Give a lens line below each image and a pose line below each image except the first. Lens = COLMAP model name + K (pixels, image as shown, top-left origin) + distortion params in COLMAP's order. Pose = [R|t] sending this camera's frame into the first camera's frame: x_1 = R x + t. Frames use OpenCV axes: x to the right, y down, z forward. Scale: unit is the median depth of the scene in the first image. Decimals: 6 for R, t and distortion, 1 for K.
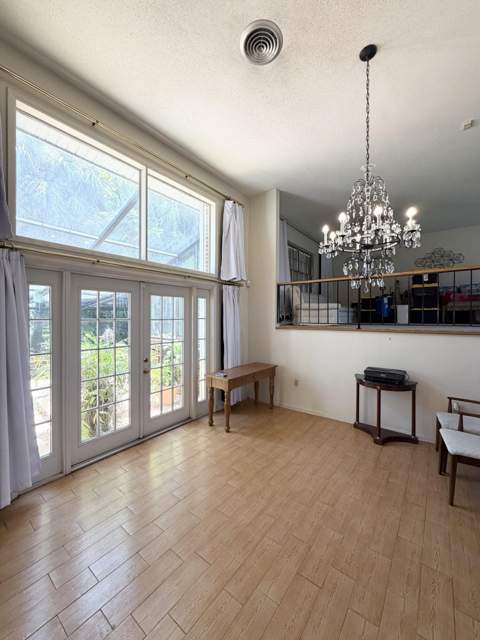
lens RADIAL K [[256.1, 0, 242.1], [0, 256.1, 319.7], [0, 0, 1]] dist [0.006903, 0.000045]
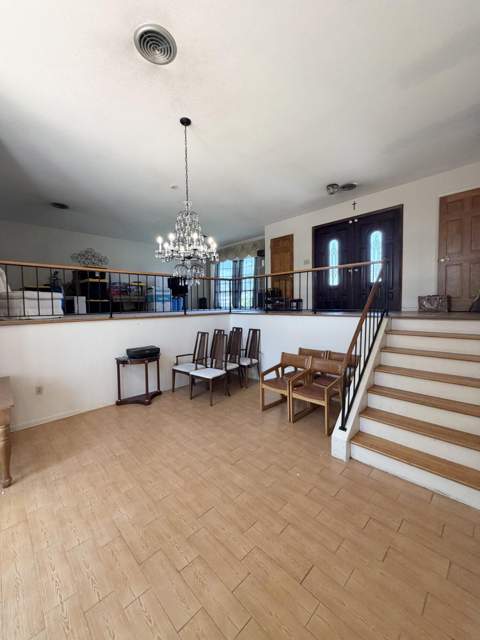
lens RADIAL K [[256.1, 0, 237.9], [0, 256.1, 318.9], [0, 0, 1]] dist [0.006903, 0.000045]
pose [[0.152686, -0.057117, 0.986623, -0.571566], [0.030783, 0.998119, 0.053019, -0.000475], [-0.987795, 0.022276, 0.154157, 0.307374]]
